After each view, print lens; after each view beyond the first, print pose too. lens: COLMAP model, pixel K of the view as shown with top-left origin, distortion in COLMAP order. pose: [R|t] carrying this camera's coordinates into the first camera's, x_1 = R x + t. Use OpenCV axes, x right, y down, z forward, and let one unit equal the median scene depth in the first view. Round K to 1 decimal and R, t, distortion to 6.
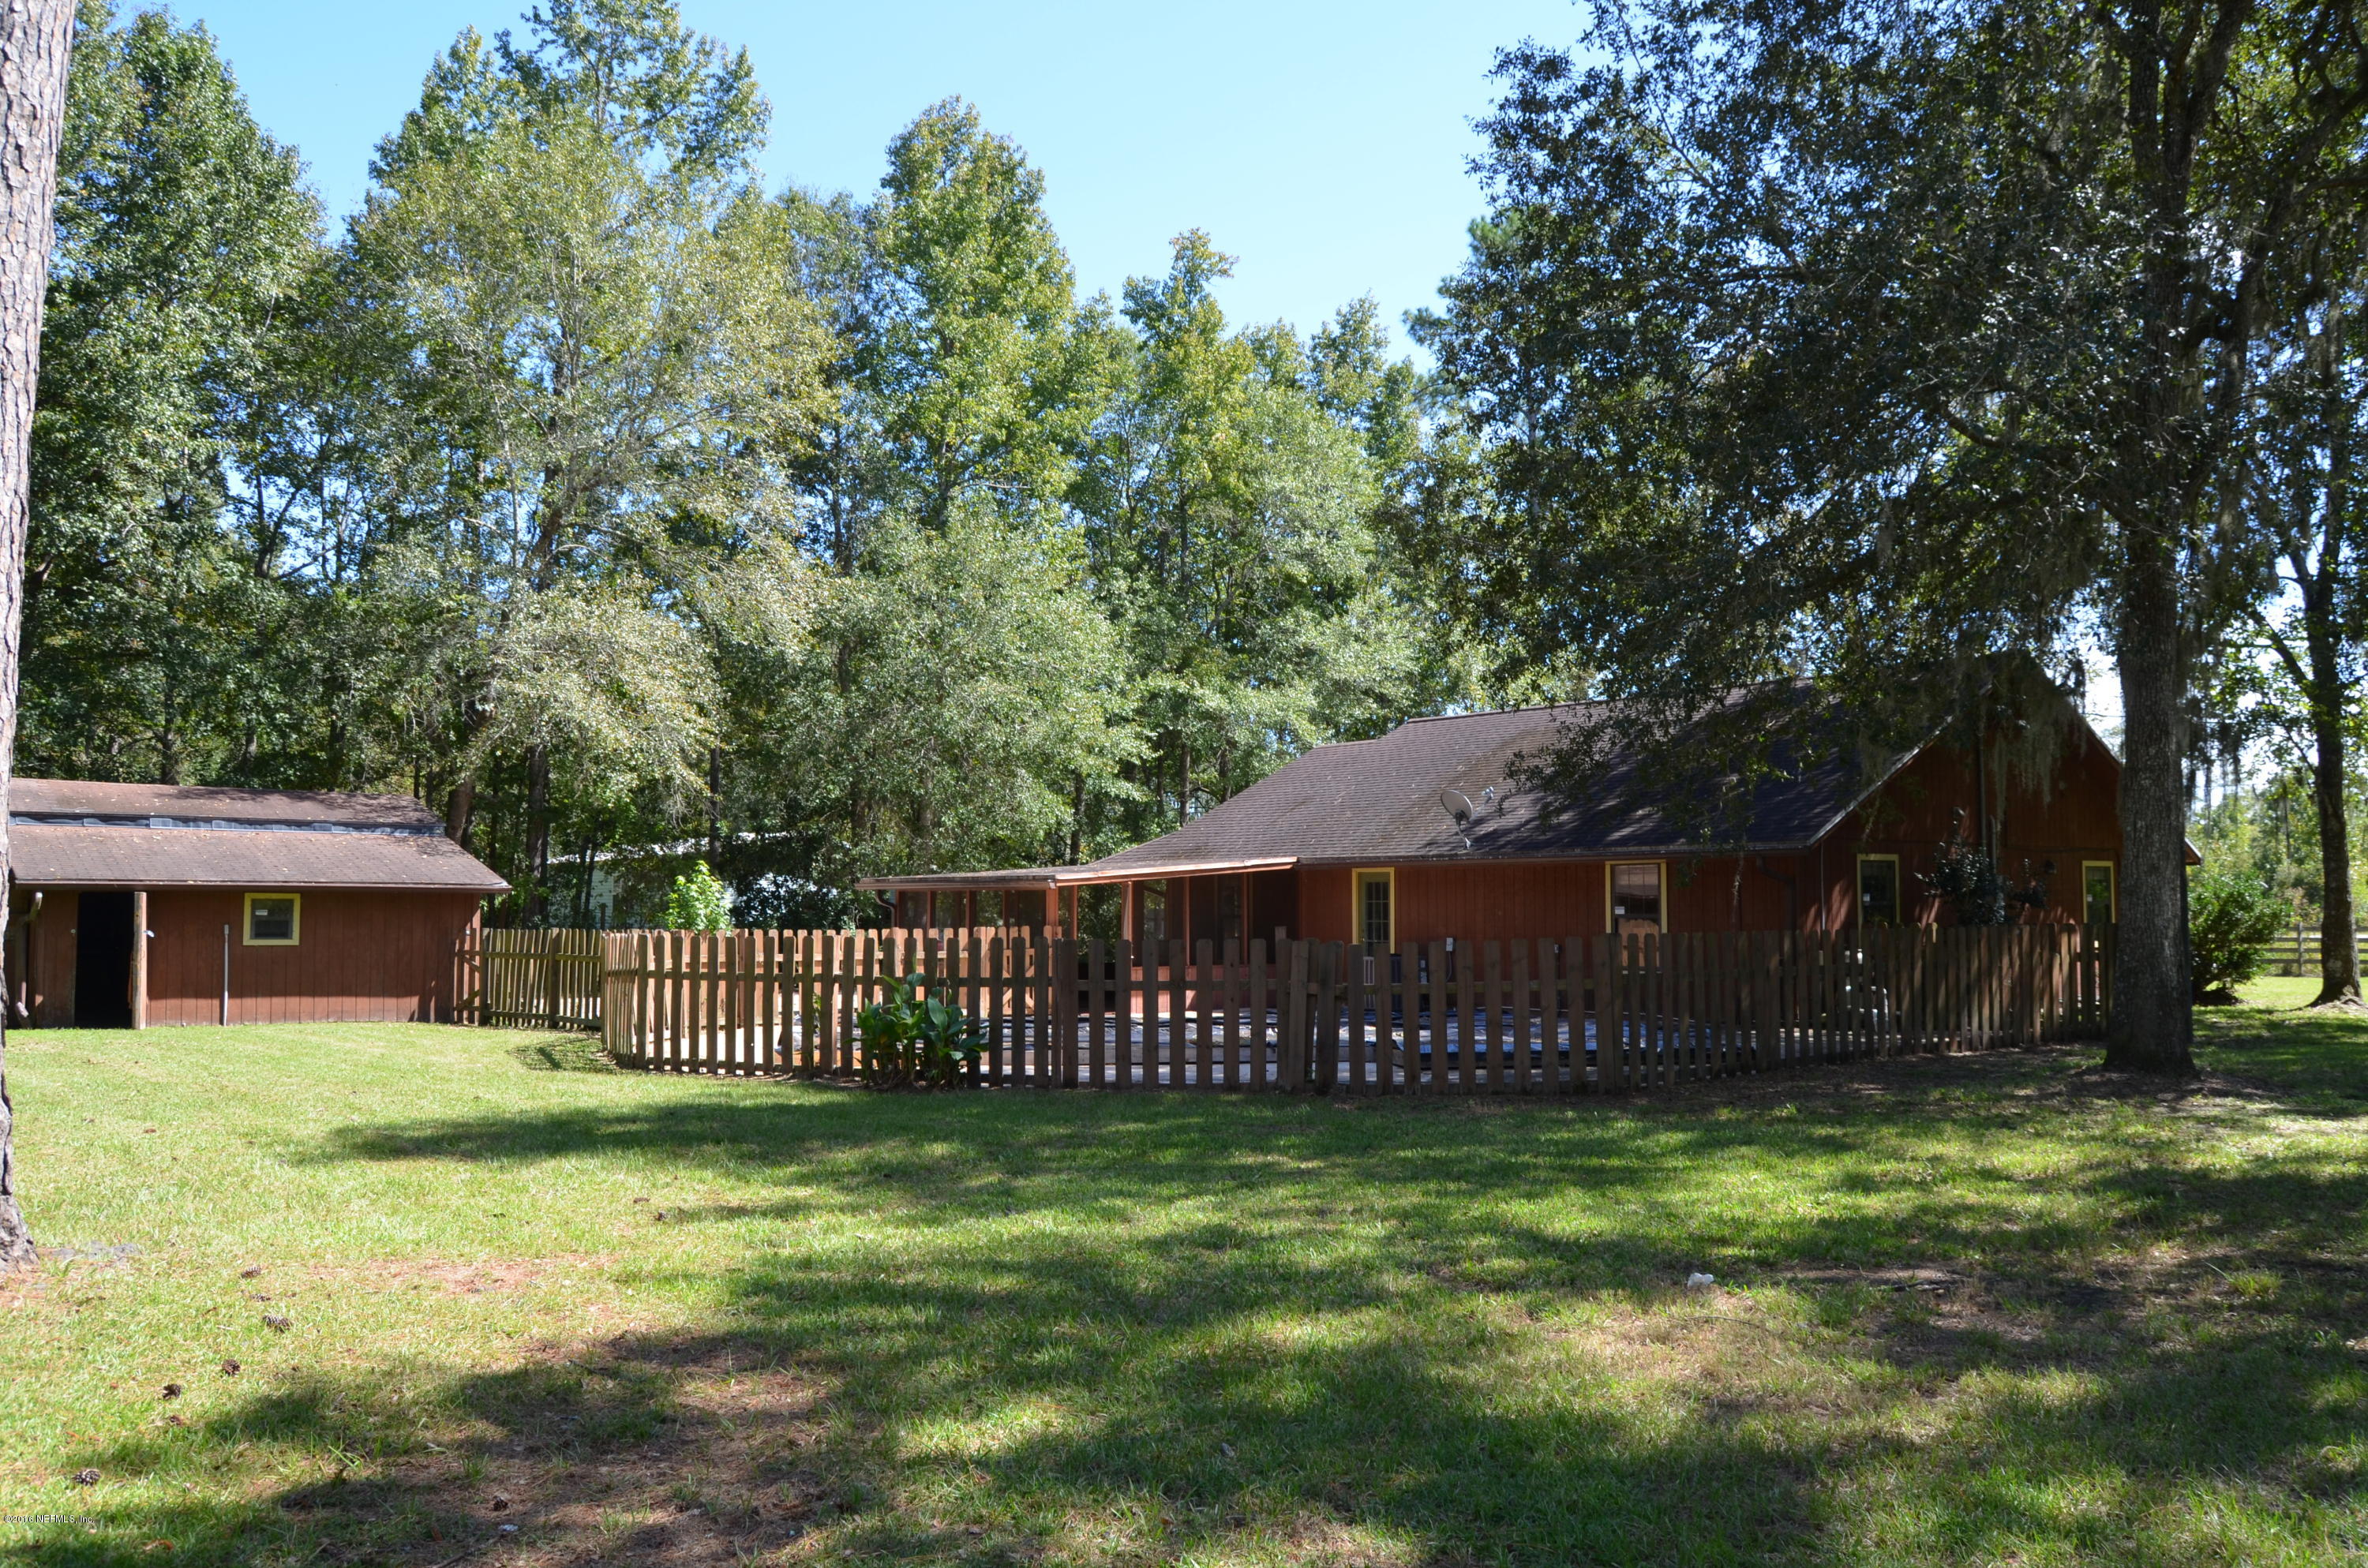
lens RADIAL K [[1851.2, 0, 1175.6], [0, 1851.2, 773.5], [0, 0, 1]] dist [-0.112957, 0.048163]
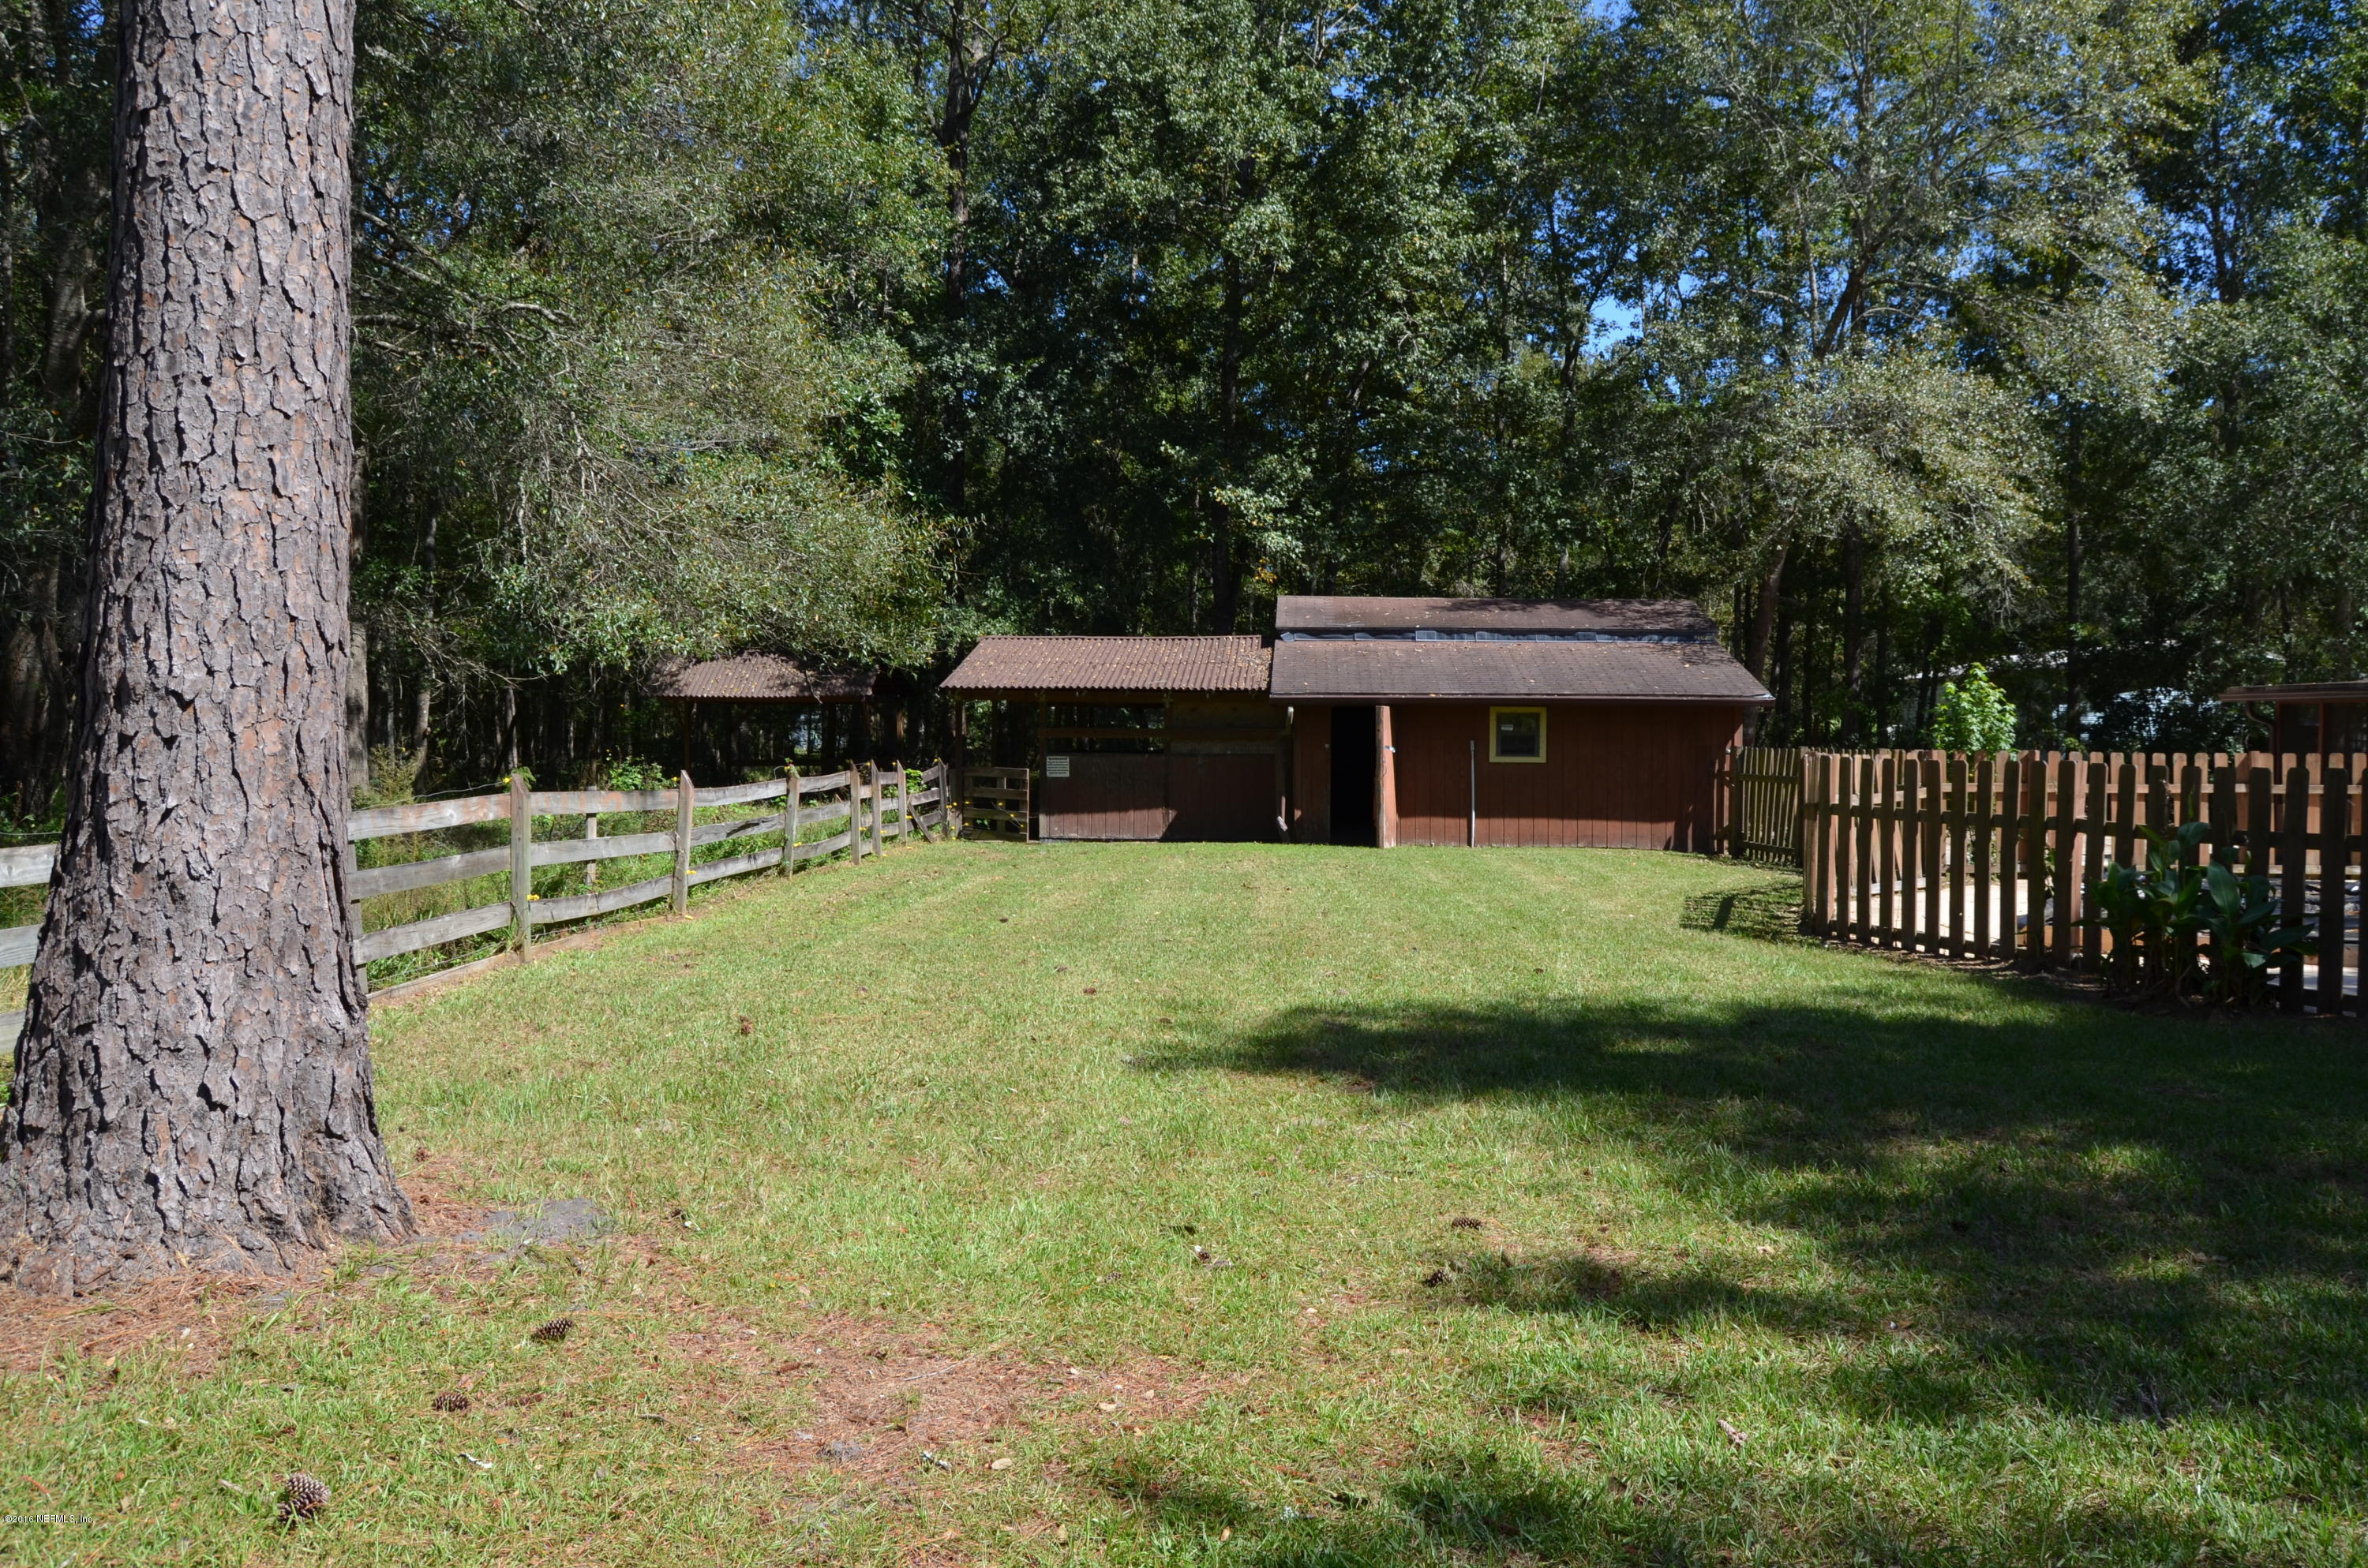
lens RADIAL K [[1851.2, 0, 1175.6], [0, 1851.2, 773.5], [0, 0, 1]] dist [-0.112957, 0.048163]
pose [[0.741188, 0.024311, -0.670857, 0.005584], [0.041843, 0.995728, 0.082313, 0.013305], [0.669992, -0.089080, 0.737004, 0.158383]]
